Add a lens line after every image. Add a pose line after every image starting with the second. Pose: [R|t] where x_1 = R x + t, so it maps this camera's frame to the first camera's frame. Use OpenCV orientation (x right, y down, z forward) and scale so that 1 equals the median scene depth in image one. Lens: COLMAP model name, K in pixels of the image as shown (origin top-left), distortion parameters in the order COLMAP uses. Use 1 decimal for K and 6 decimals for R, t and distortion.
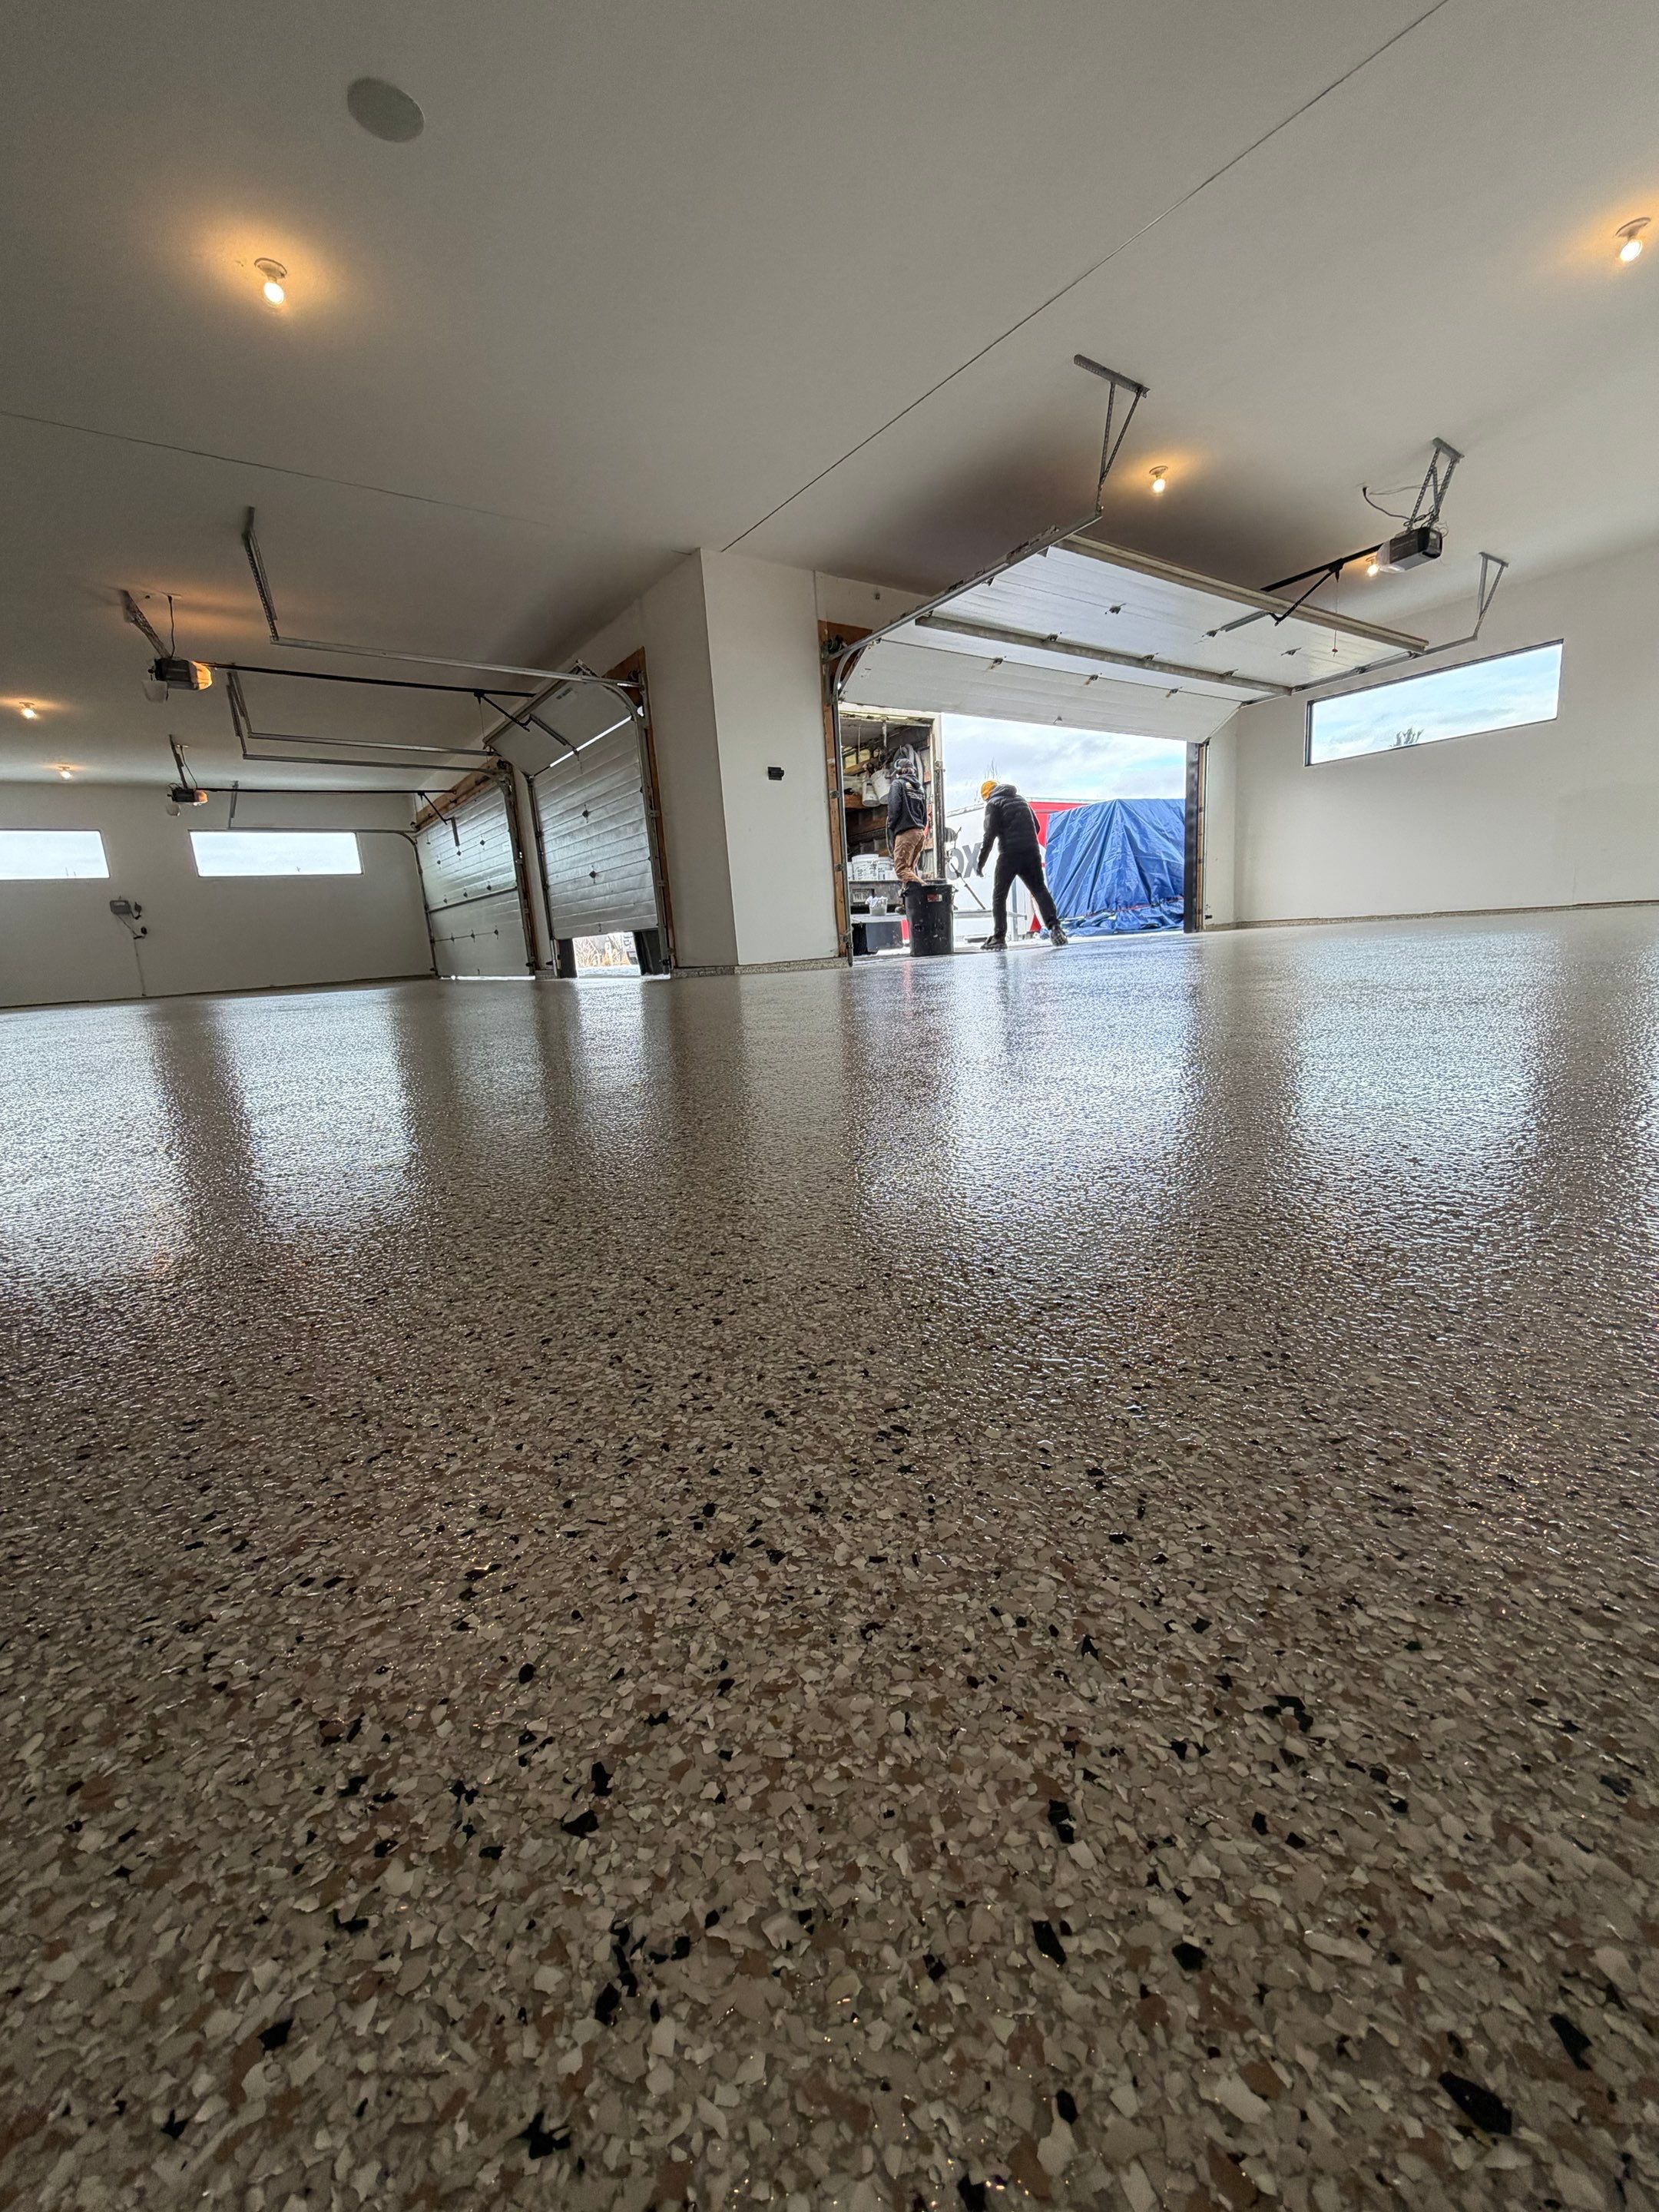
lens RADIAL K [[887.1, 0, 830.2], [0, 887.1, 1096.6], [0, 0, 1]] dist [0.002056, 0.000113]
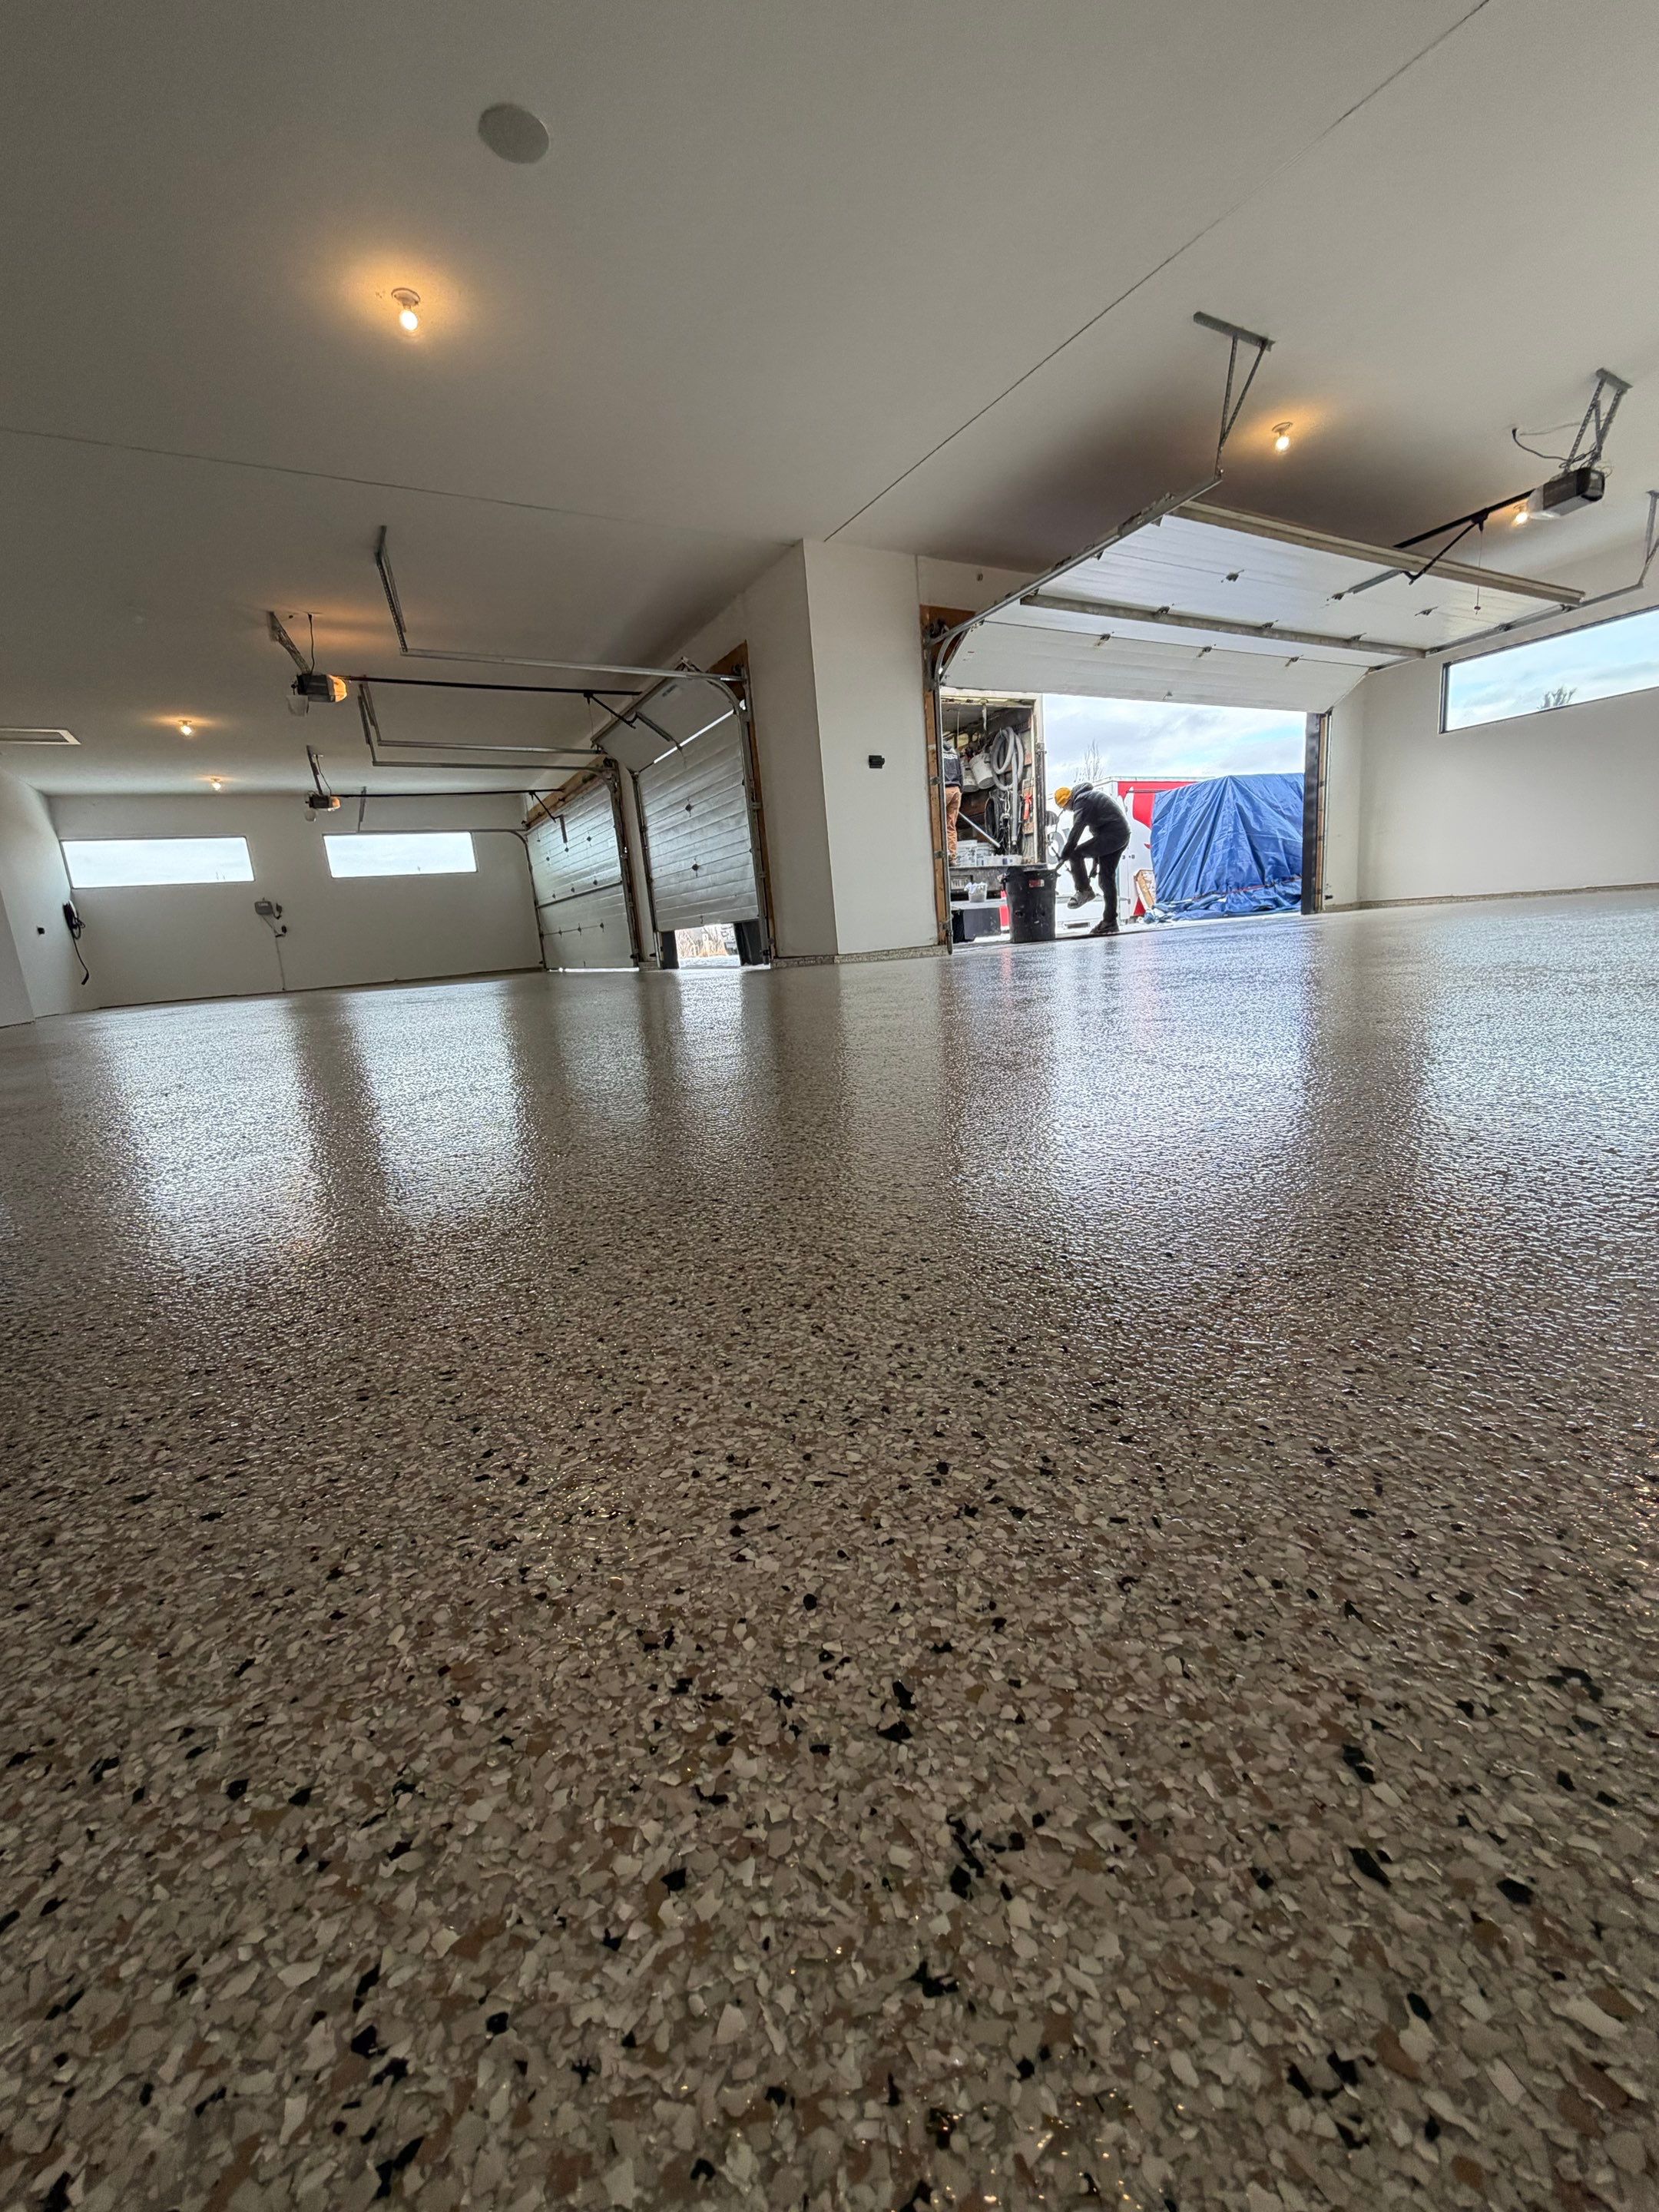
lens RADIAL K [[887.1, 0, 830.2], [0, 887.1, 1096.6], [0, 0, 1]] dist [0.002056, 0.000113]
pose [[0.994640, 0.003855, -0.103327, -0.162051], [-0.002573, 0.999918, 0.012537, 0.007570], [0.103367, -0.012204, 0.994568, -0.065881]]
